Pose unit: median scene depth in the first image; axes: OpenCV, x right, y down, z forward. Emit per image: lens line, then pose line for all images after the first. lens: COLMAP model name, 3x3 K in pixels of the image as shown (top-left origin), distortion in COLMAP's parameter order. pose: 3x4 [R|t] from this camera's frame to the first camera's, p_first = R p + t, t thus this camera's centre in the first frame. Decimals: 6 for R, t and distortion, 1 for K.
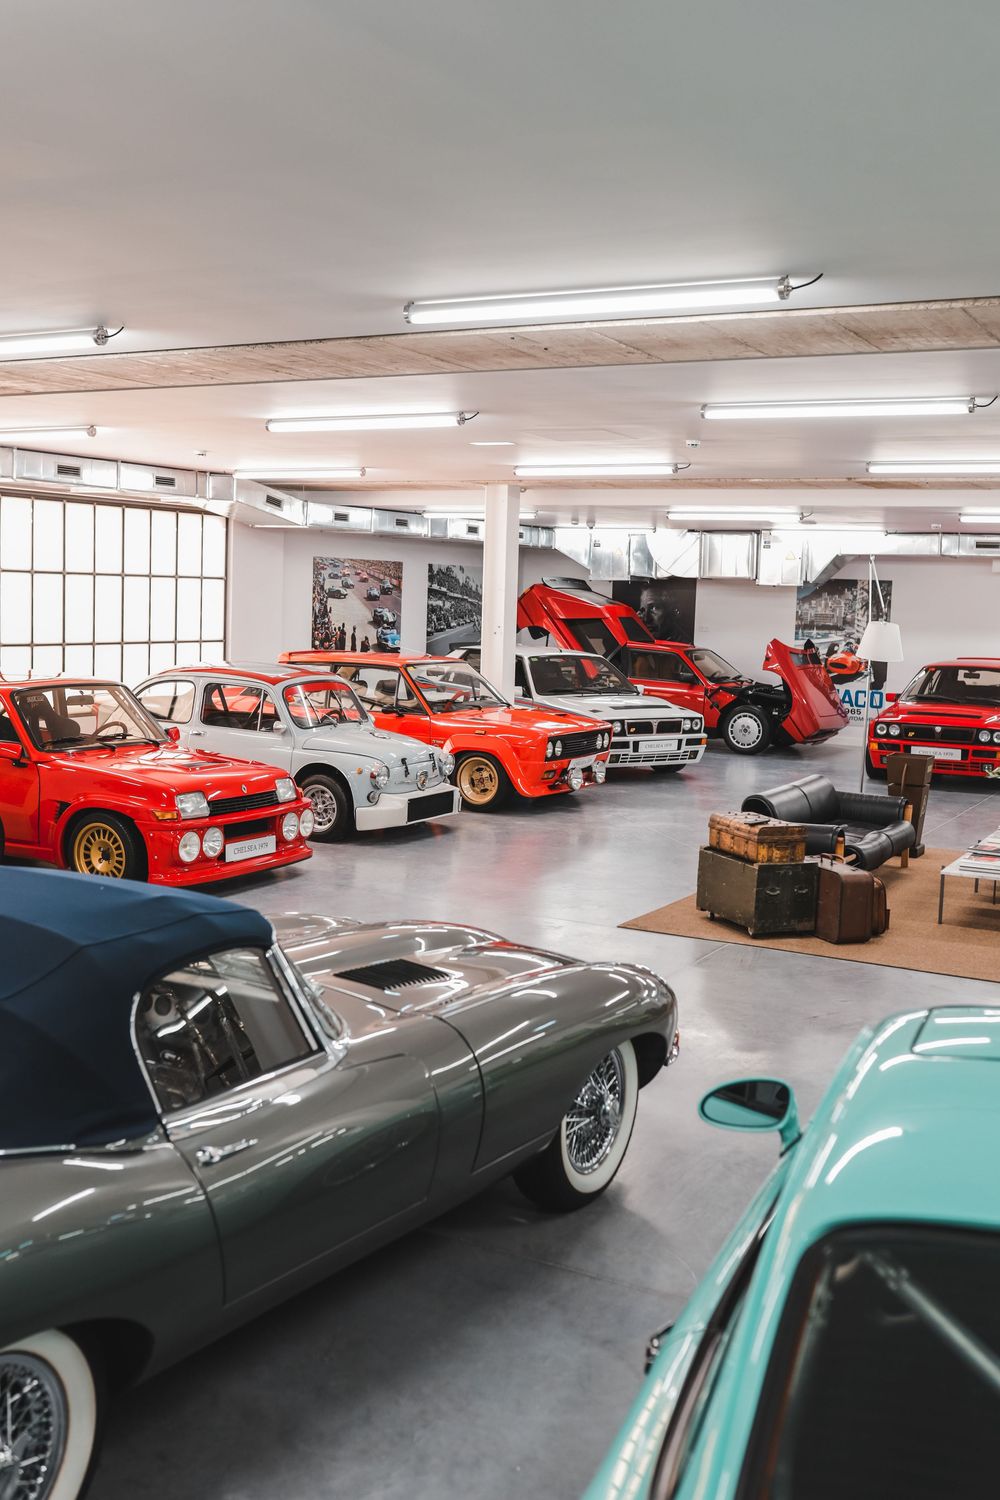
lens RADIAL K [[1484.9, 0, 500.4], [0, 1484.9, 747.2], [0, 0, 1]] dist [-0.058458, 0.000000]
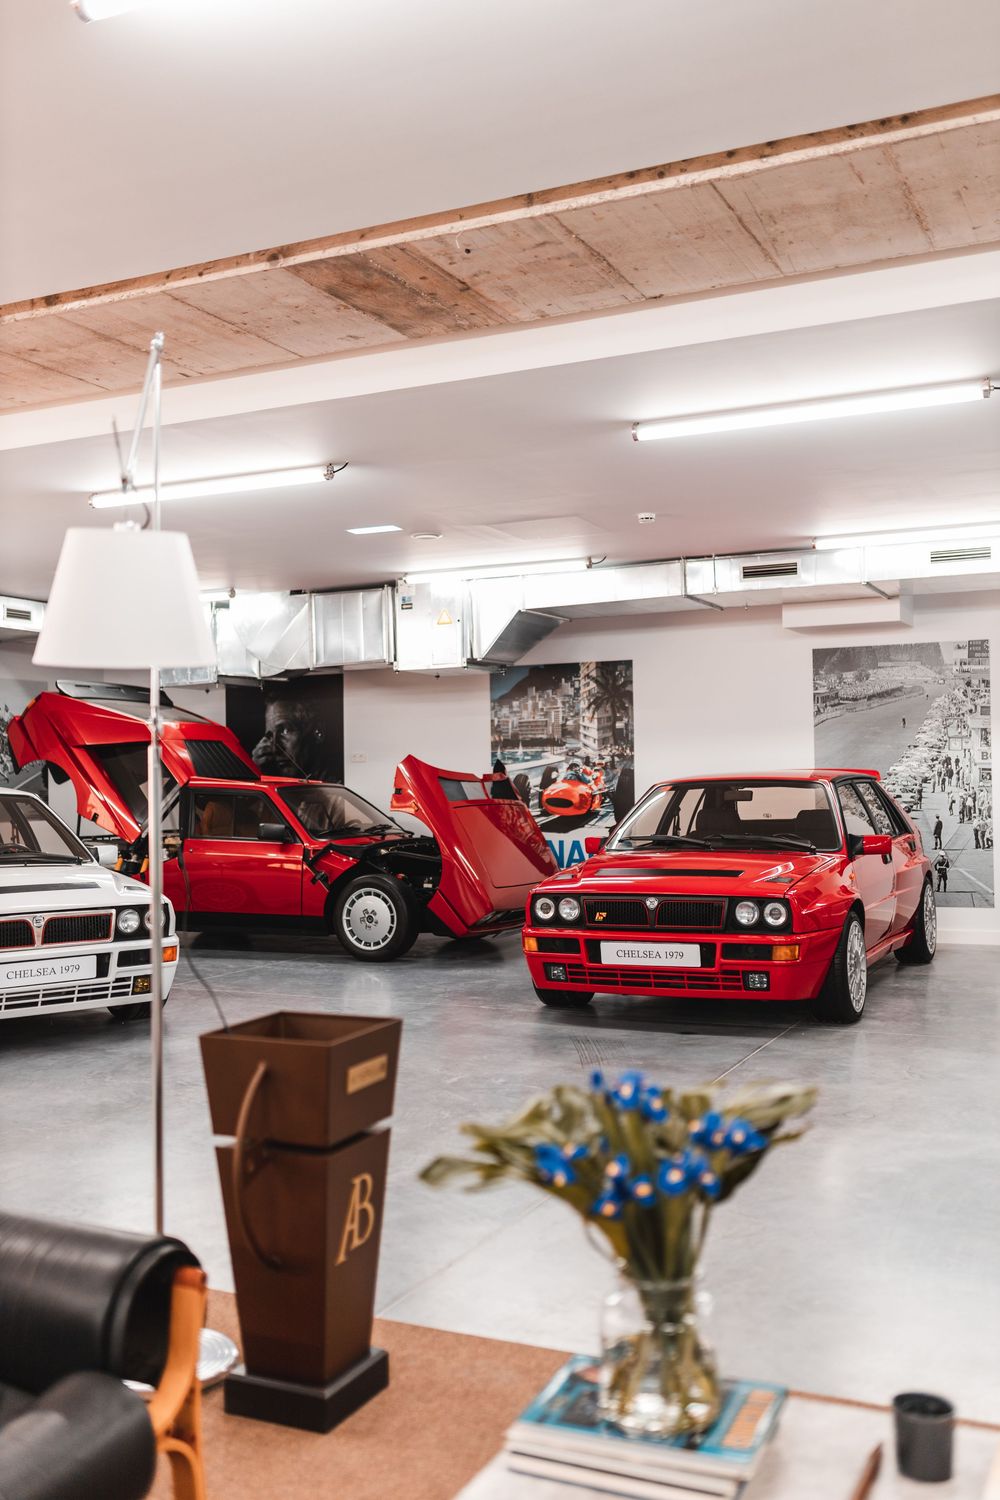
lens RADIAL K [[1396.5, 0, 494.7], [0, 1396.5, 751.2], [0, 0, 1]] dist [-0.077210, 0.000000]
pose [[0.997390, -0.047796, 0.054126, 0.183736], [0.054117, 0.991043, -0.122087, -0.007099], [-0.047806, 0.124697, 0.991042, 0.452120]]
